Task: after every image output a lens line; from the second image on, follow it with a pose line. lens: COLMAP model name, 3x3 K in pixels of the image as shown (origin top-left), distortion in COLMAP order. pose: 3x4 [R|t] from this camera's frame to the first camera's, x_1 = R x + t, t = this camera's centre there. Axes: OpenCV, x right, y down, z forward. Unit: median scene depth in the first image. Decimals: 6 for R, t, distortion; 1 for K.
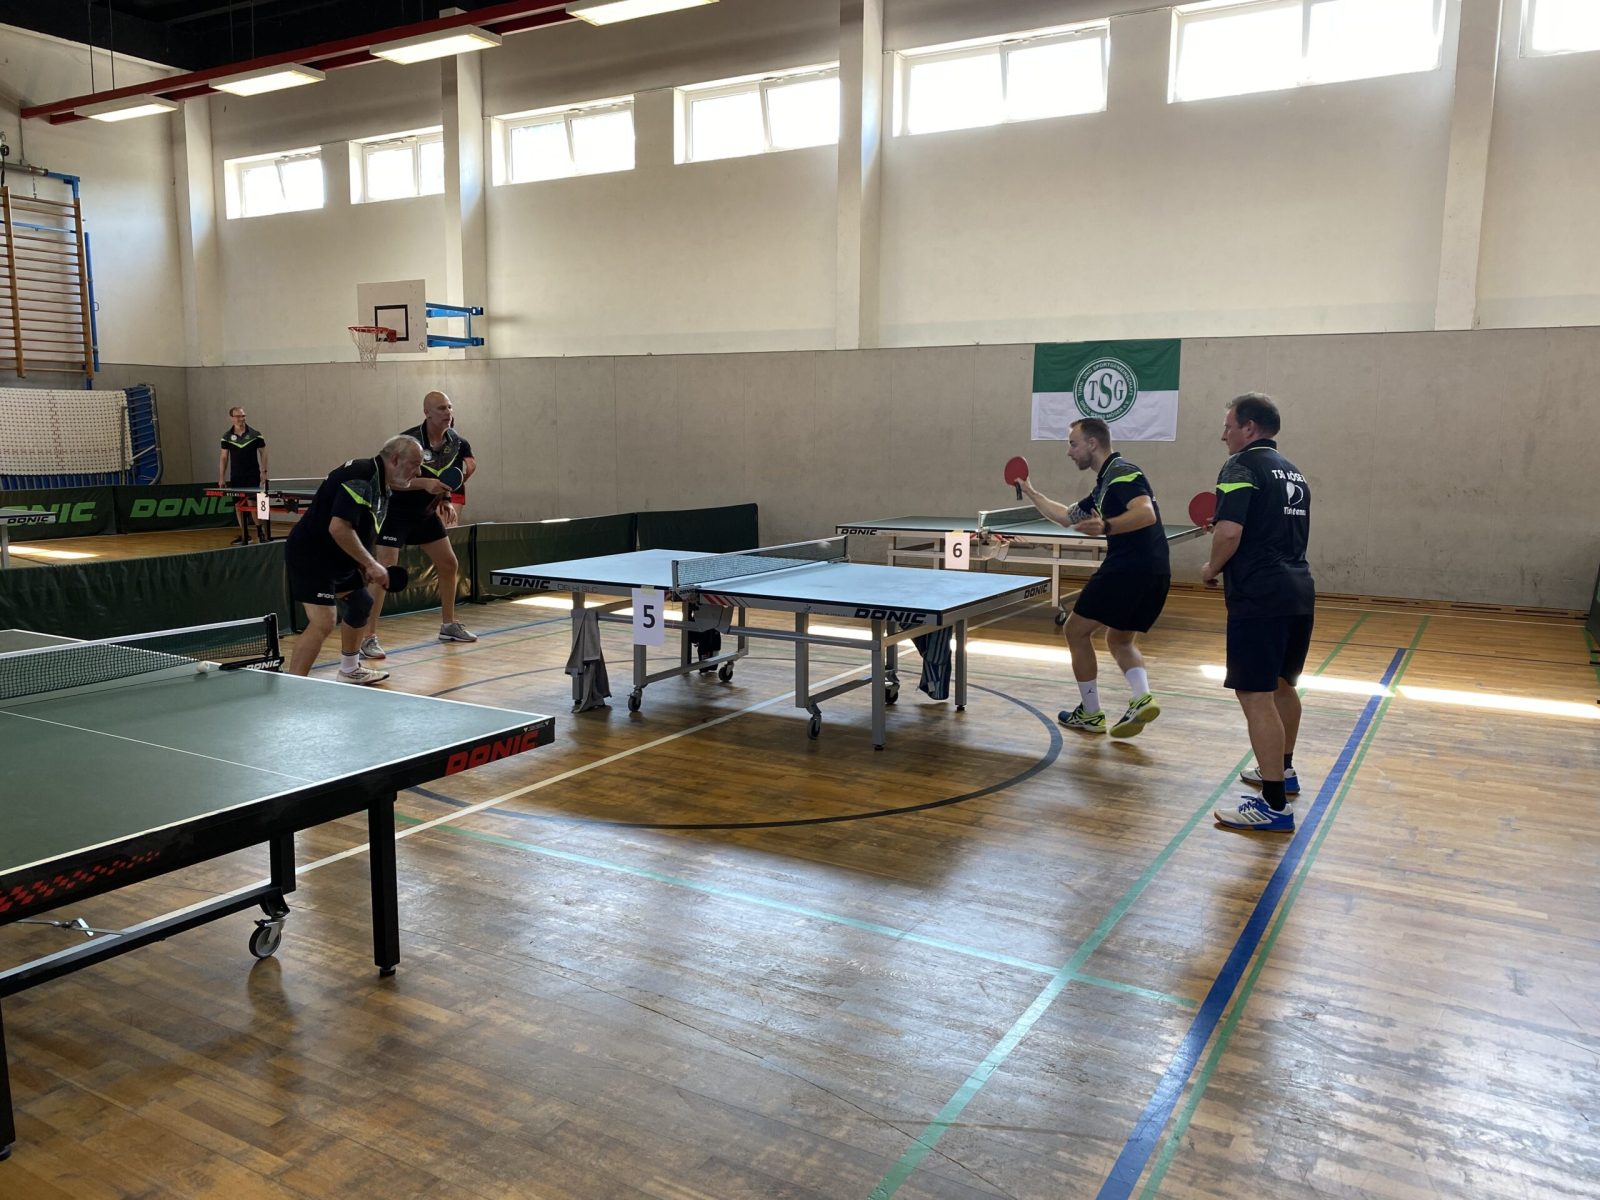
lens RADIAL K [[1217.9, 0, 801.1], [0, 1217.9, 596.0], [0, 0, 1]] dist [0.023264, -0.026971]
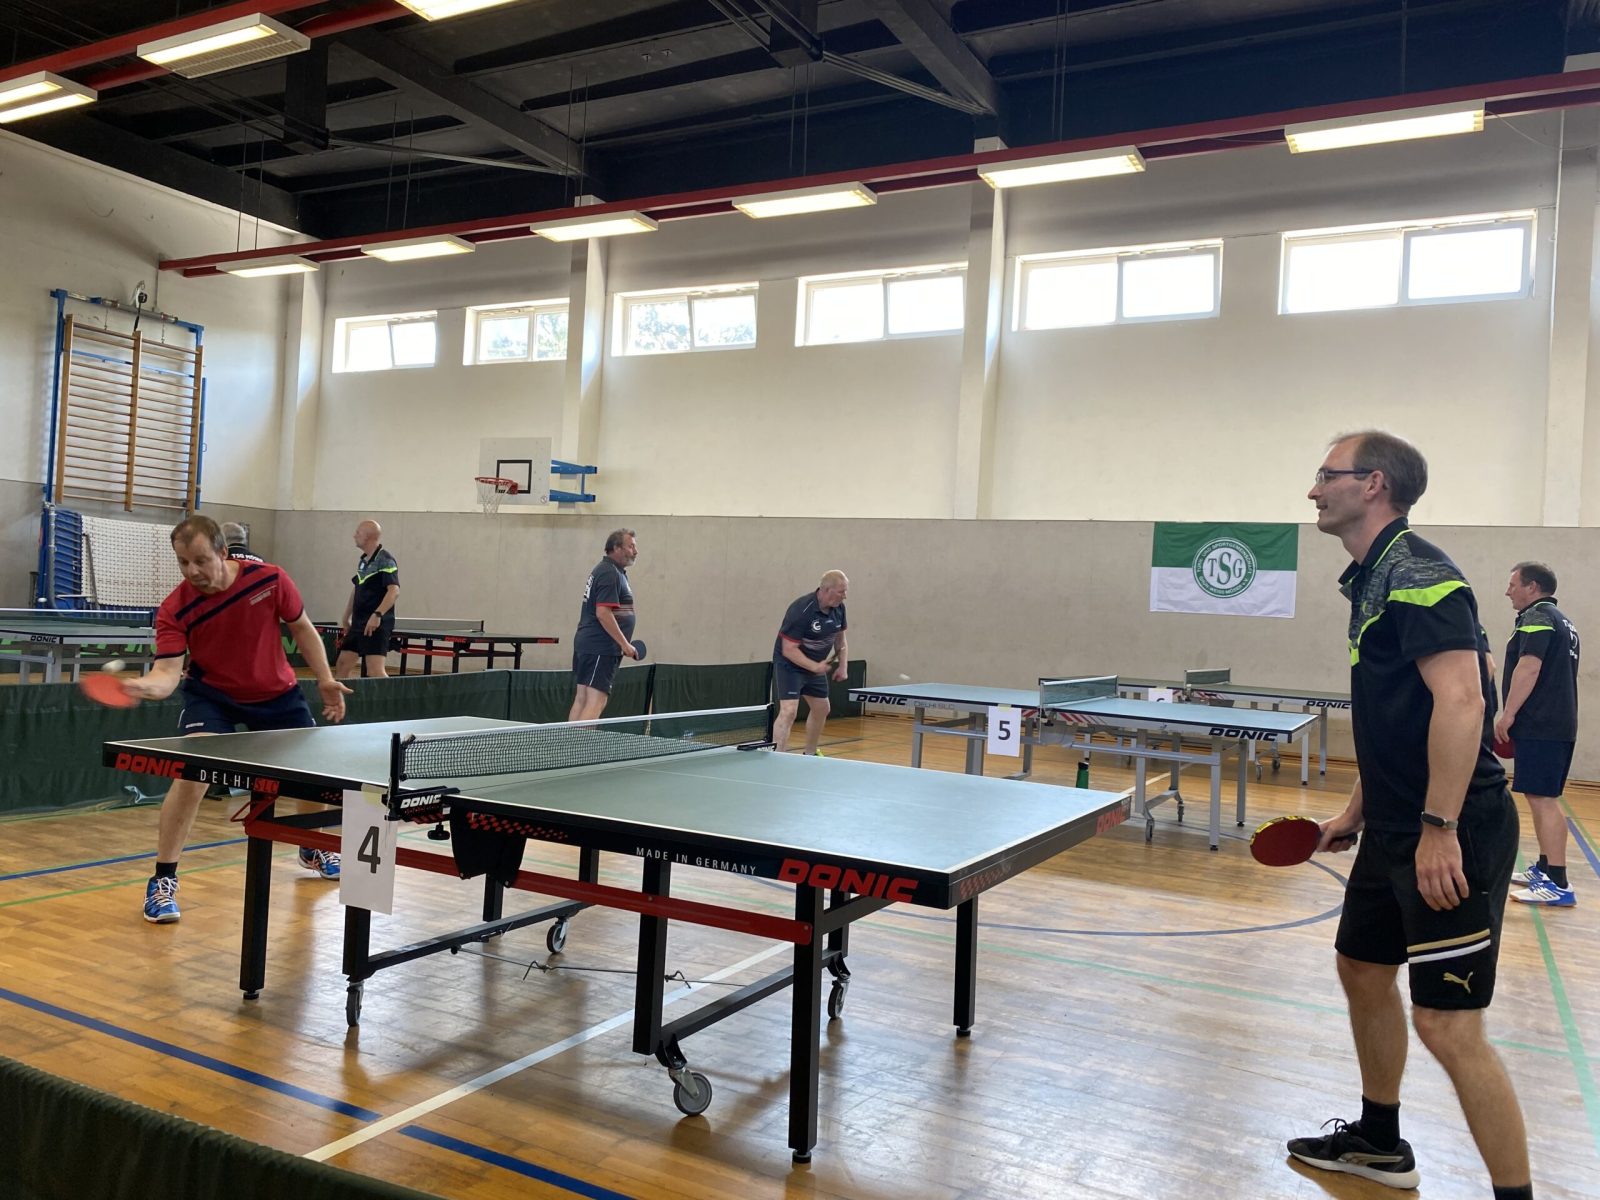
lens RADIAL K [[1217.9, 0, 807.1], [0, 1217.9, 592.5], [0, 0, 1]] dist [0.023264, -0.026971]
pose [[0.998176, 0.045916, 0.039199, -0.124852], [-0.039537, 0.987844, -0.150339, 0.021859], [-0.045625, 0.148515, 0.987857, -0.025235]]
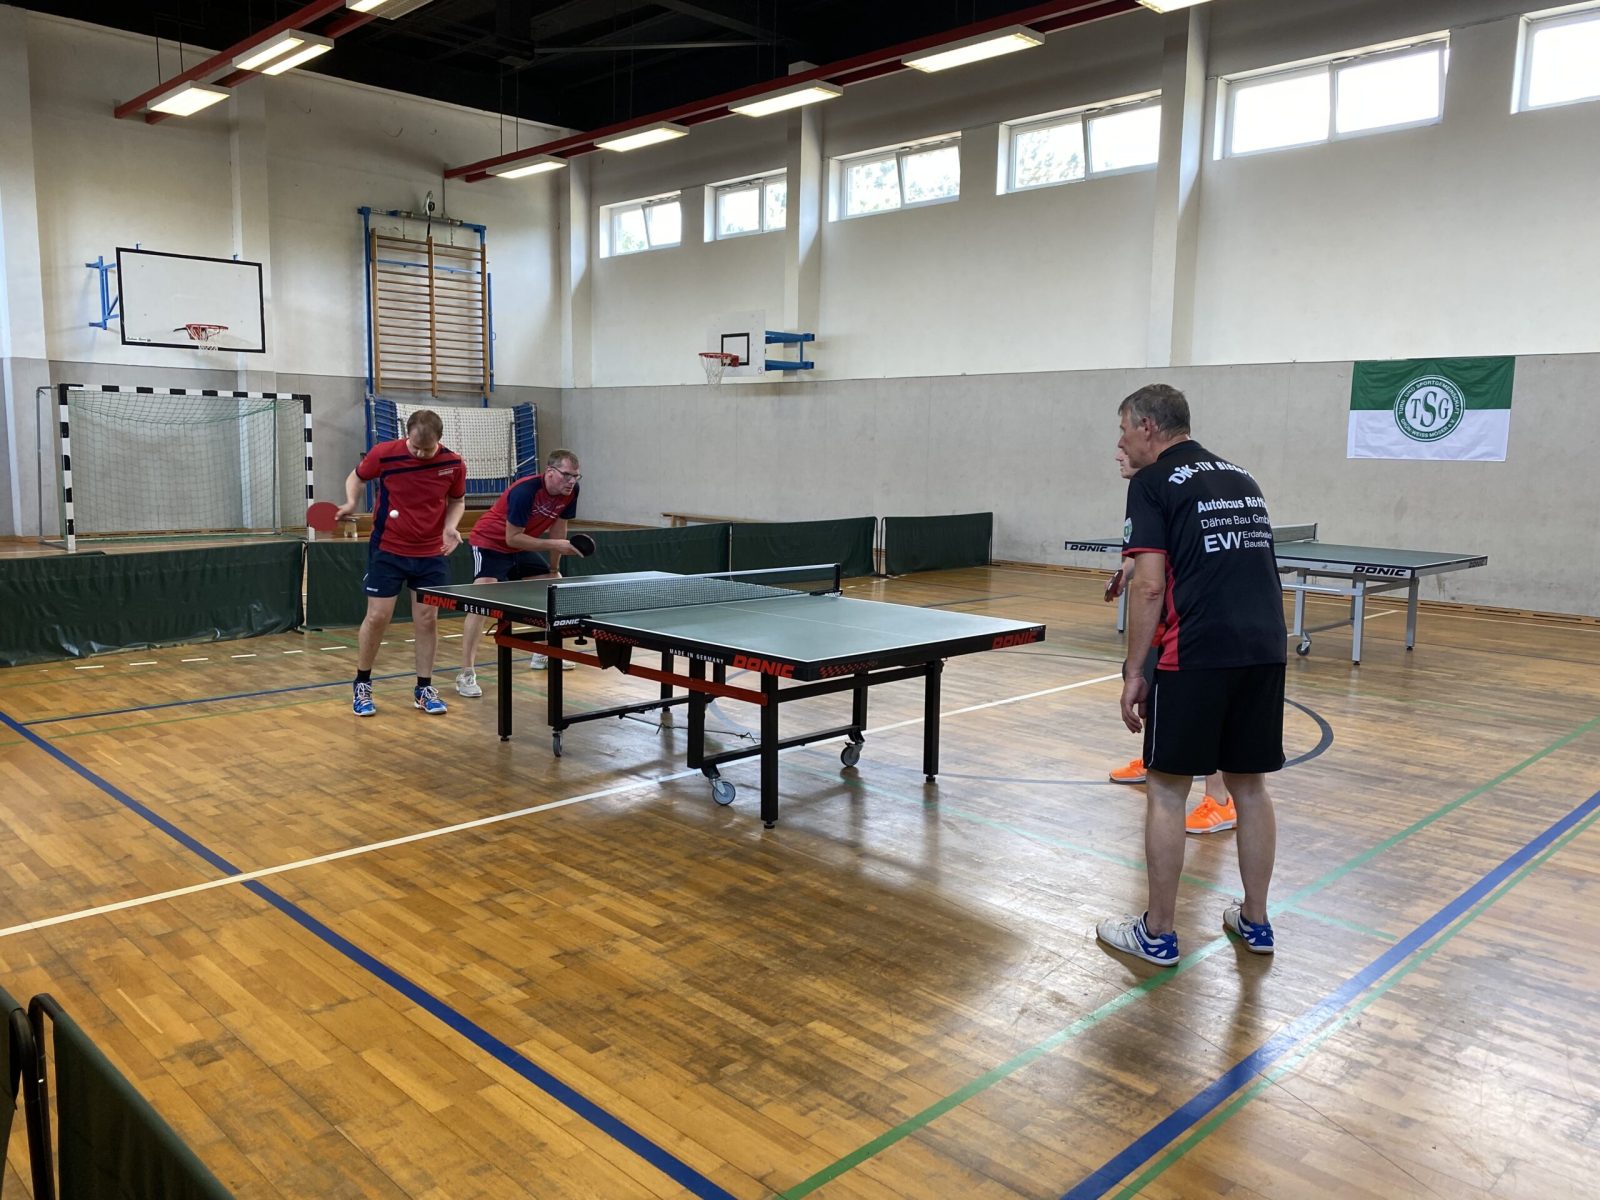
lens RADIAL K [[1217.9, 0, 796.2], [0, 1217.9, 600.7], [0, 0, 1]] dist [0.023264, -0.026971]
pose [[0.966158, 0.042019, -0.254506, 0.012467], [-0.044819, 0.998982, -0.005211, 0.010441], [0.254028, 0.016441, 0.967057, -0.059693]]
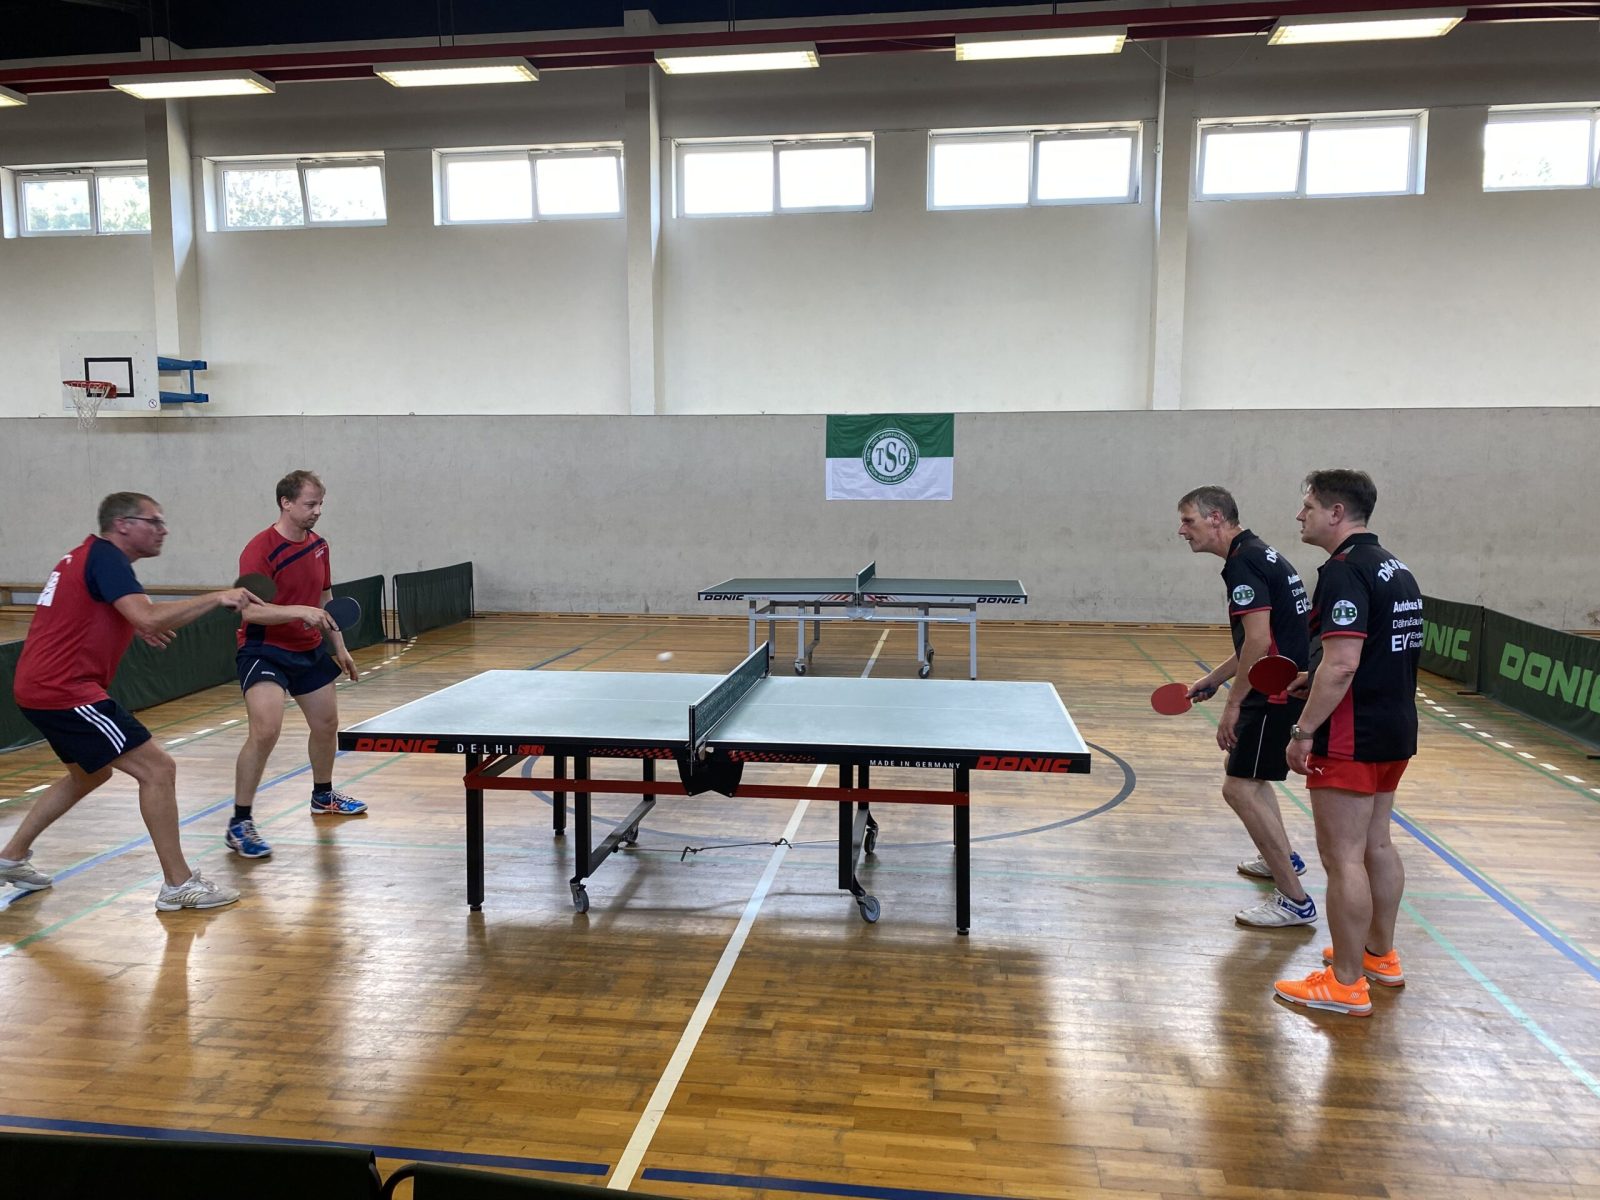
lens RADIAL K [[1217.9, 0, 781.4], [0, 1217.9, 623.2], [0, 0, 1]] dist [0.023264, -0.026971]
pose [[0.927437, -0.050592, 0.370542, -0.224932], [0.056821, 0.998367, -0.005905, -0.008828], [-0.369638, 0.026531, 0.928797, -0.017039]]
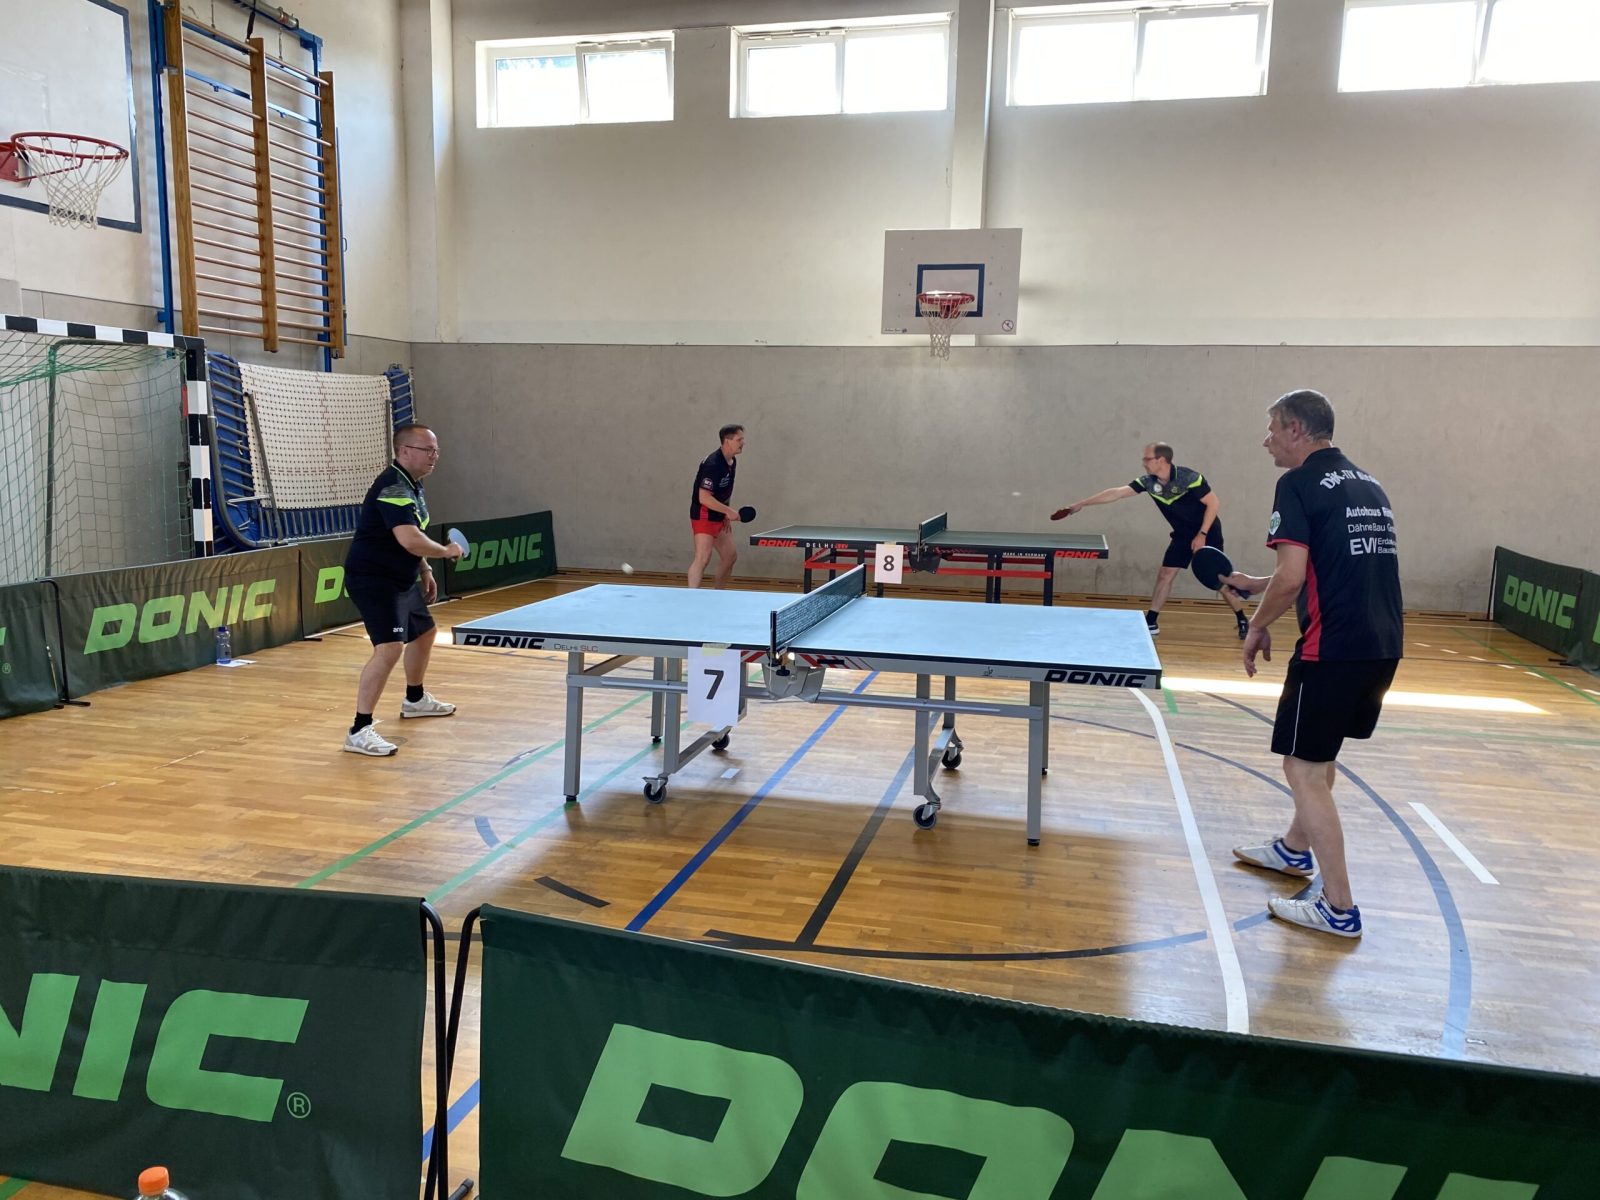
lens RADIAL K [[1217.9, 0, 787.4], [0, 1217.9, 598.4], [0, 0, 1]] dist [0.023264, -0.026971]
pose [[0.958975, -0.026343, 0.282263, -0.640496], [0.025346, 0.999653, 0.007183, -0.057459], [-0.282355, 0.000266, 0.959310, 0.373398]]
